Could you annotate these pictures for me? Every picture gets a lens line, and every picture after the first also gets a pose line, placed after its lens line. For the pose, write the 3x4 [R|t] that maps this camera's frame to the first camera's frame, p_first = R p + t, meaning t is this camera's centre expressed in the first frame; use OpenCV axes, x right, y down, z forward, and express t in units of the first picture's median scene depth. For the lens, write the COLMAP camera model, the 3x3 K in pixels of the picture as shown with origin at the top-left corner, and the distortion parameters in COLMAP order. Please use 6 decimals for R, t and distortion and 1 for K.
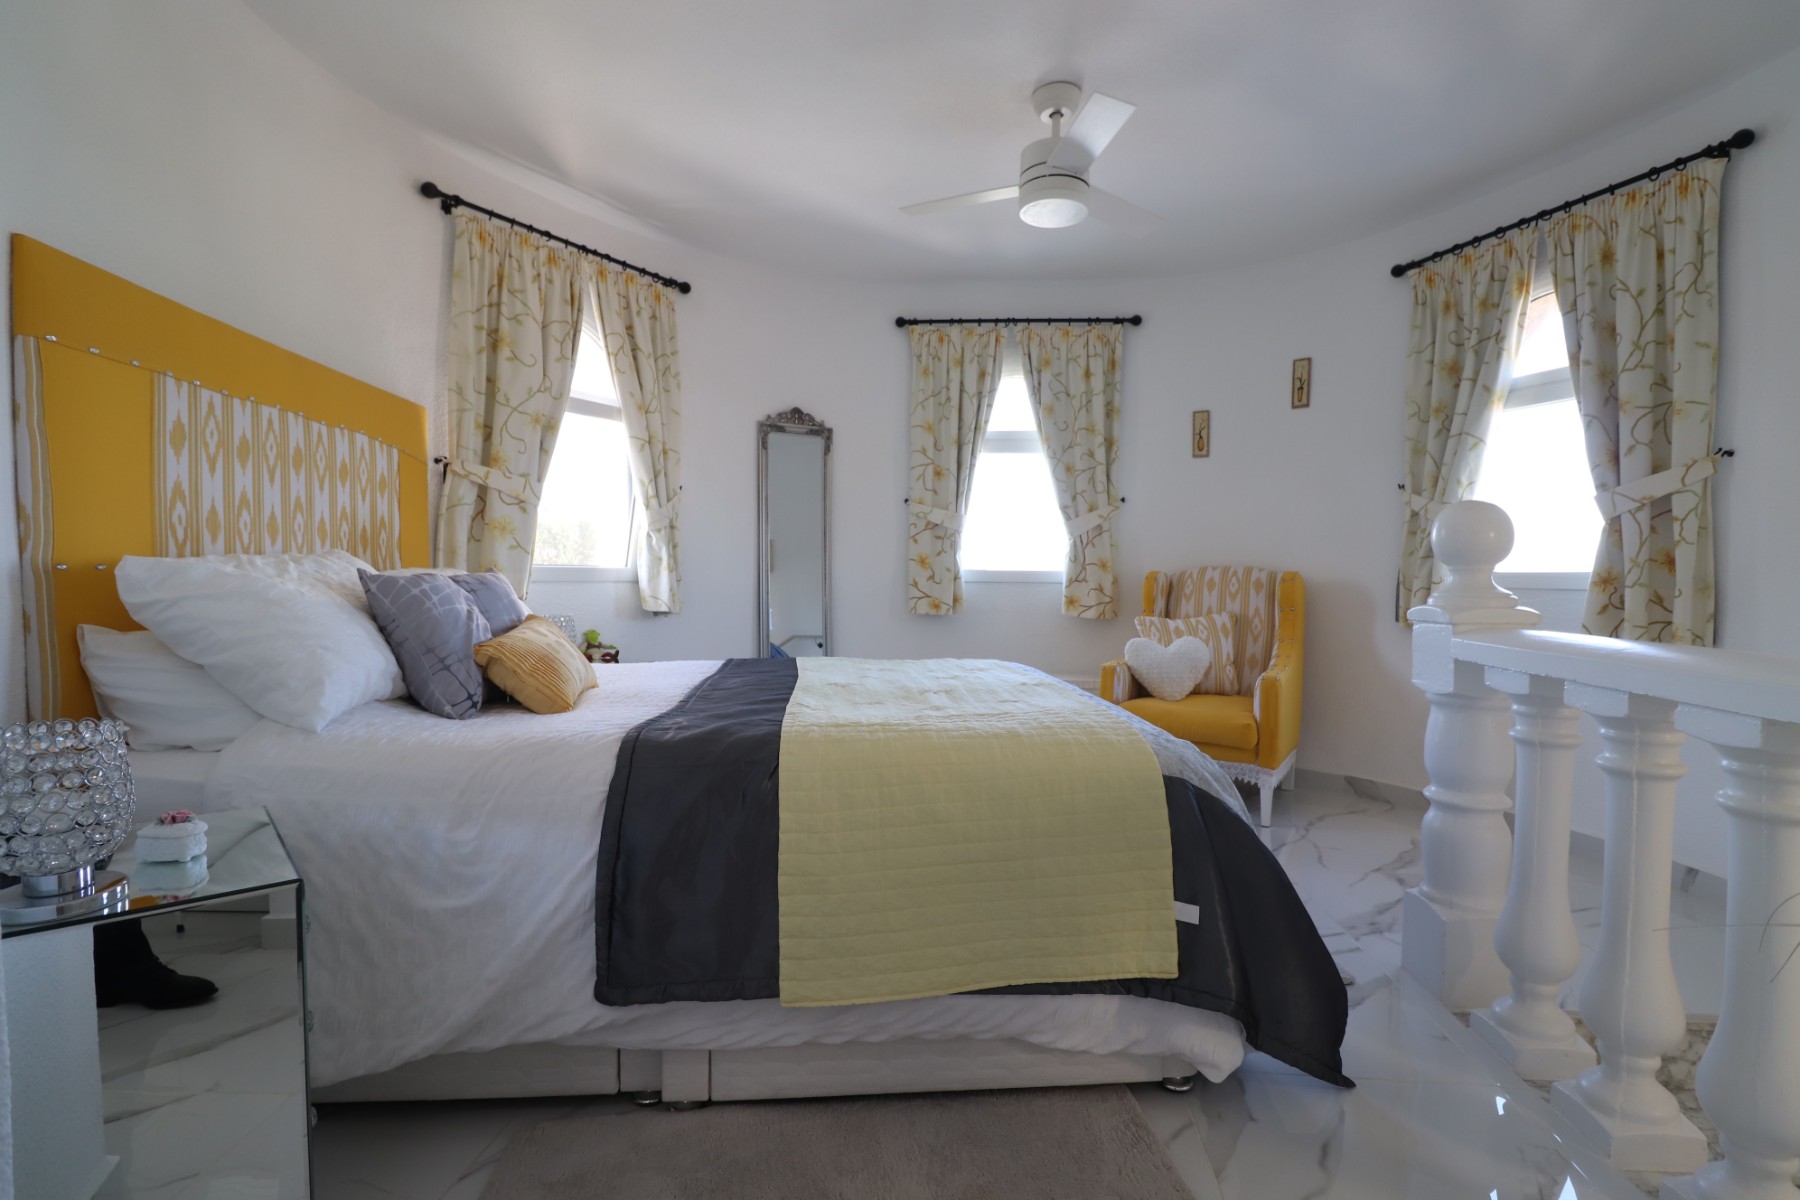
lens RADIAL K [[846.0, 0, 905.9], [0, 846.0, 599.6], [0, 0, 1]] dist [-0.009468, -0.001698]
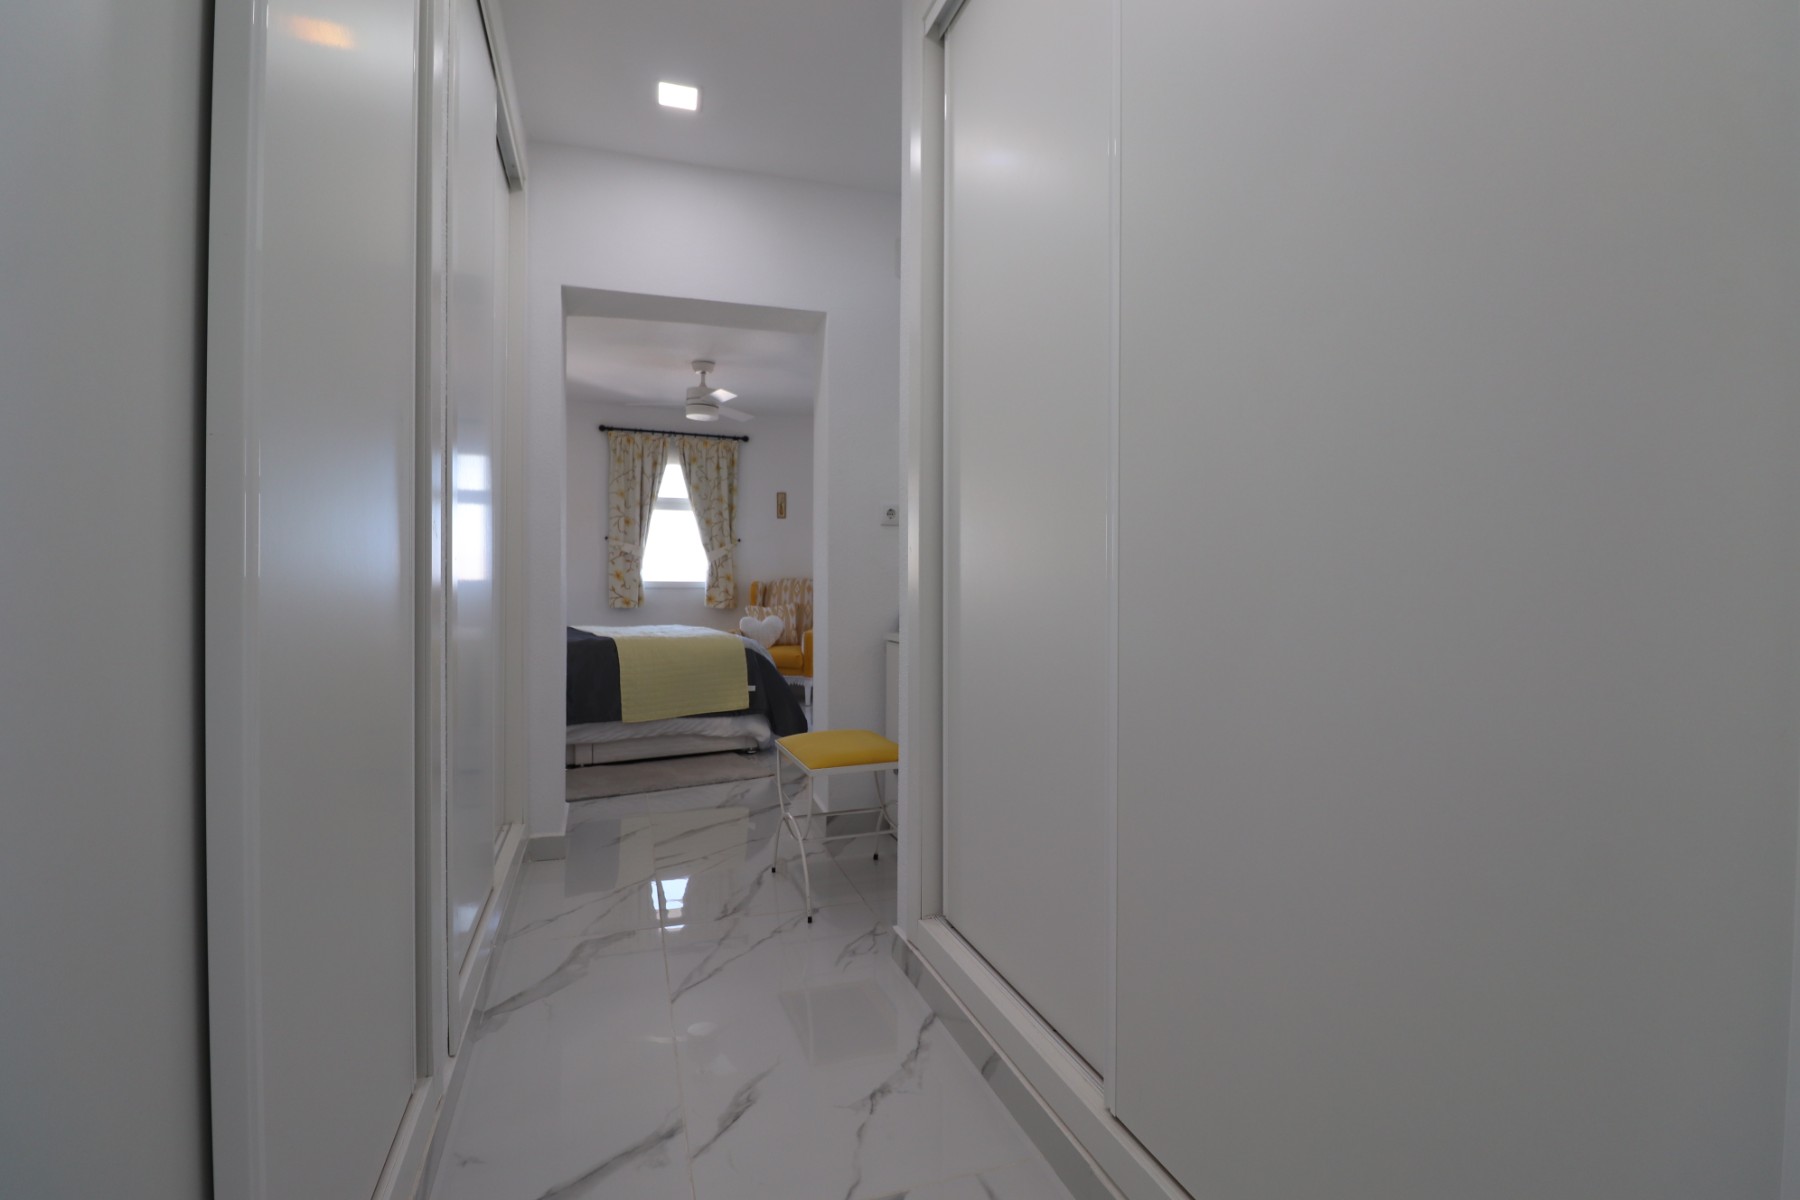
lens RADIAL K [[846.0, 0, 911.0], [0, 846.0, 588.0], [0, 0, 1]] dist [-0.009468, -0.001698]
pose [[0.906881, -0.005358, 0.421352, -0.158732], [0.015409, 0.999672, -0.020453, 0.021792], [-0.421104, 0.025041, 0.906667, -0.734957]]
